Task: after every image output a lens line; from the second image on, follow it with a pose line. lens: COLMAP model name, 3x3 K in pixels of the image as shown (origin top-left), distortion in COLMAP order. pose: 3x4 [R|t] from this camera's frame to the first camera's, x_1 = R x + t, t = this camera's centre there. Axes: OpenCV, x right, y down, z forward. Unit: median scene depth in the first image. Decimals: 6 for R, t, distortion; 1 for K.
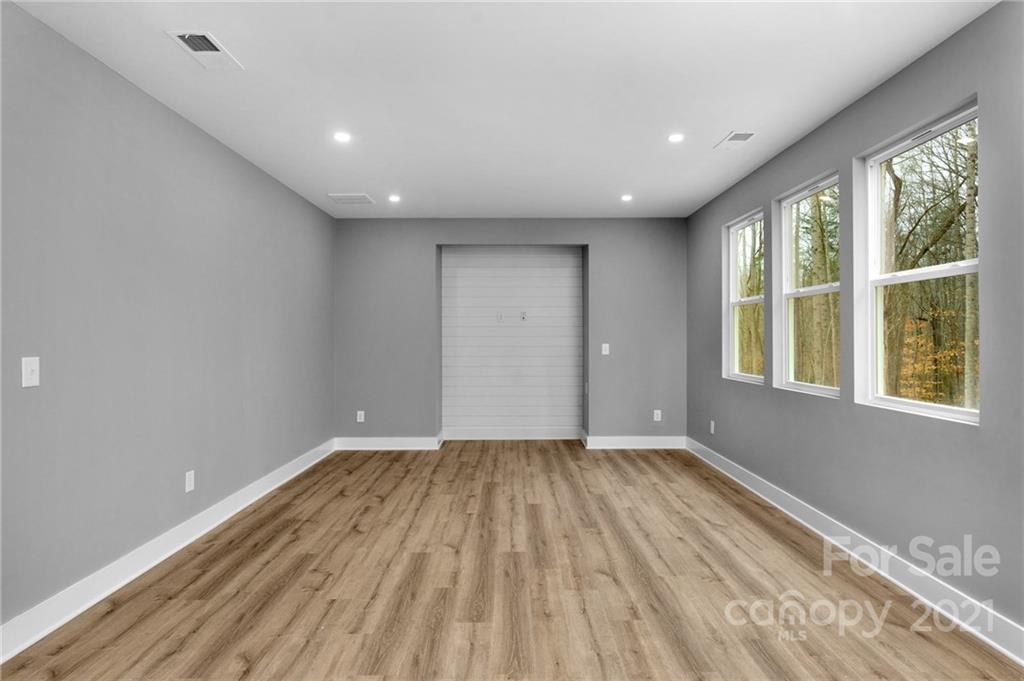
lens RADIAL K [[541.8, 0, 510.5], [0, 541.8, 336.1], [0, 0, 1]] dist [-0.000923, 0.000081]
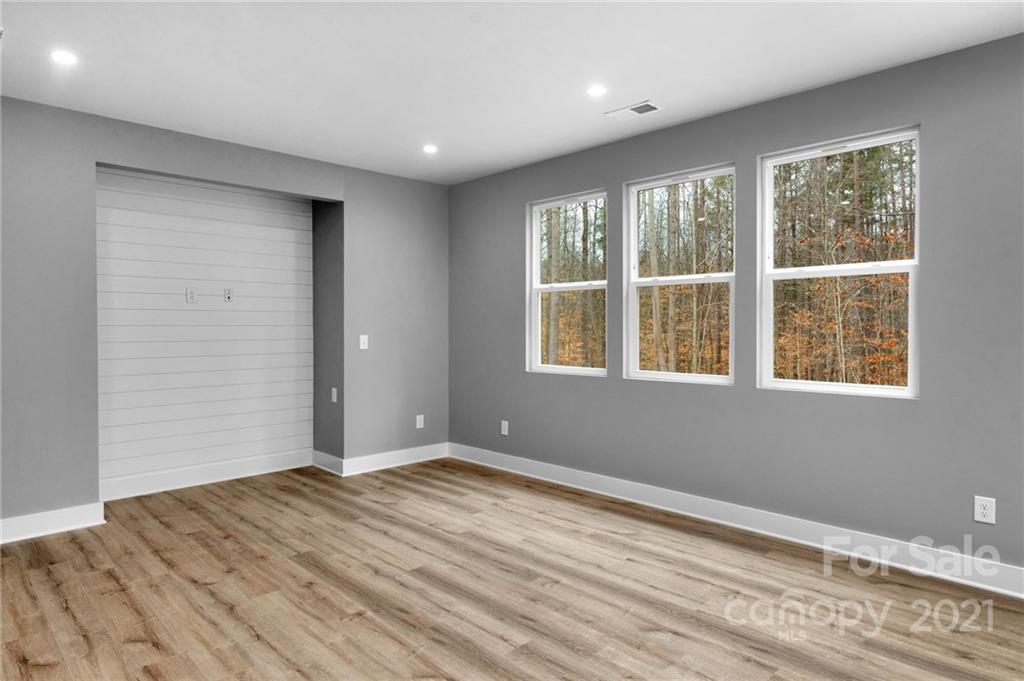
lens RADIAL K [[602.9, 0, 512.3], [0, 602.9, 334.9], [0, 0, 1]] dist [0.000725, 0.000744]
pose [[0.715240, -0.009167, 0.698819, -0.401955], [-0.001615, 0.999890, 0.014770, 0.001523], [-0.698877, -0.011693, 0.715146, 0.370530]]
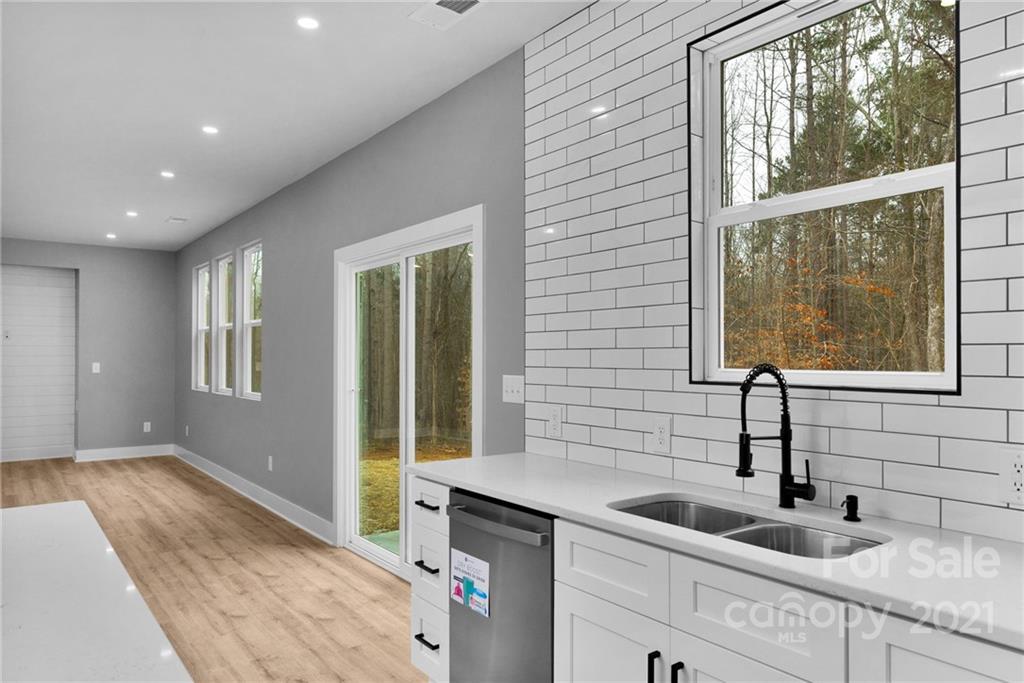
lens RADIAL K [[734.2, 0, 512.0], [0, 734.2, 341.5], [0, 0, 1]] dist [-0.037683, 0.001884]
pose [[0.812886, -0.000215, 0.582423, 0.014144], [0.007675, 0.999917, -0.010343, -0.013656], [-0.582373, 0.012877, 0.812820, -1.000546]]
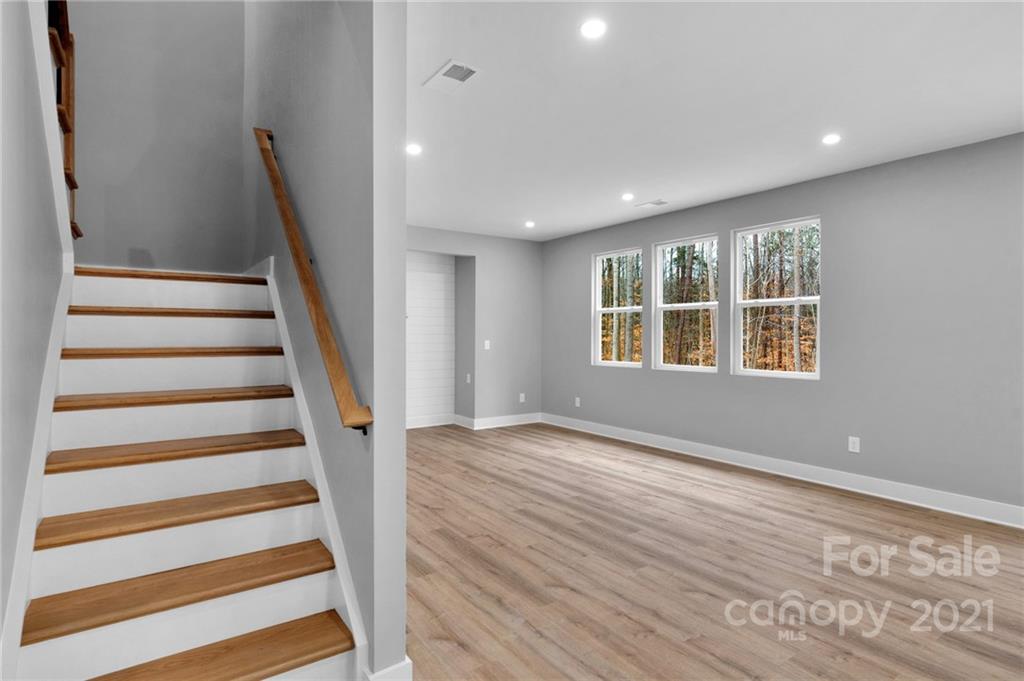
lens RADIAL K [[528.5, 0, 512.0], [0, 528.5, 340.5], [0, 0, 1]] dist [0.005535, 0.000199]
pose [[0.820105, -0.003444, 0.572202, -0.669587], [-0.004091, 0.999921, 0.011882, -0.000478], [-0.572198, -0.012085, 0.820027, 0.018953]]
